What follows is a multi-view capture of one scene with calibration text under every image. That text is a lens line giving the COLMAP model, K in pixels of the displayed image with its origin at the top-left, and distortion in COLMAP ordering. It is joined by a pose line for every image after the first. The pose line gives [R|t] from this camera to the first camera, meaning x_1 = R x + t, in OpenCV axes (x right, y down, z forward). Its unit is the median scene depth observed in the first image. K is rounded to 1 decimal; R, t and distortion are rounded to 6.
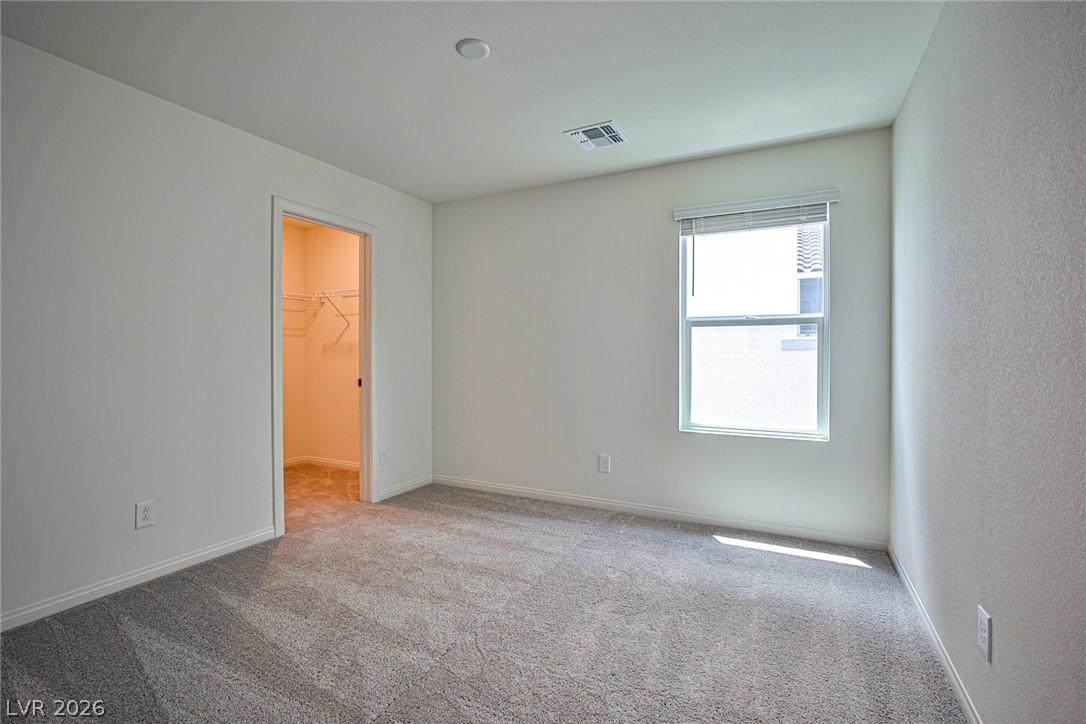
lens RADIAL K [[492.5, 0, 536.3], [0, 492.5, 358.4], [0, 0, 1]] dist [-0.019943, 0.006251]
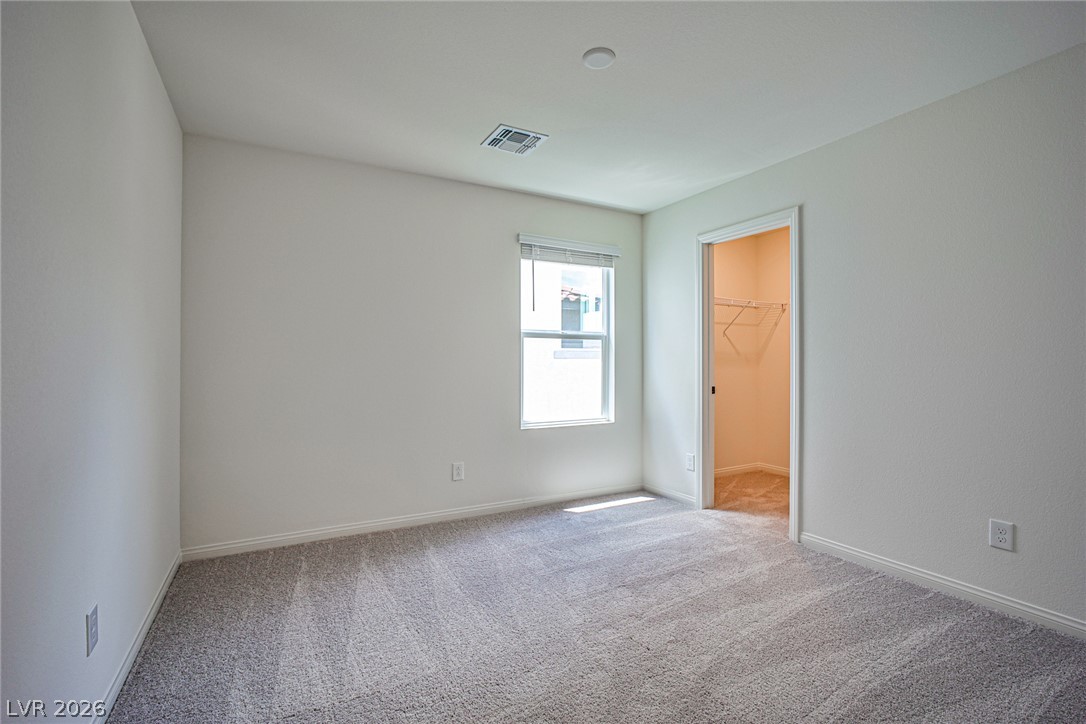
lens RADIAL K [[492.5, 0, 540.3], [0, 492.5, 360.3], [0, 0, 1]] dist [-0.019943, 0.006251]
pose [[0.555401, 0.001715, 0.831581, -0.657090], [0.006875, 0.999954, -0.006654, -0.003607], [-0.831554, 0.009412, 0.555364, 0.345505]]
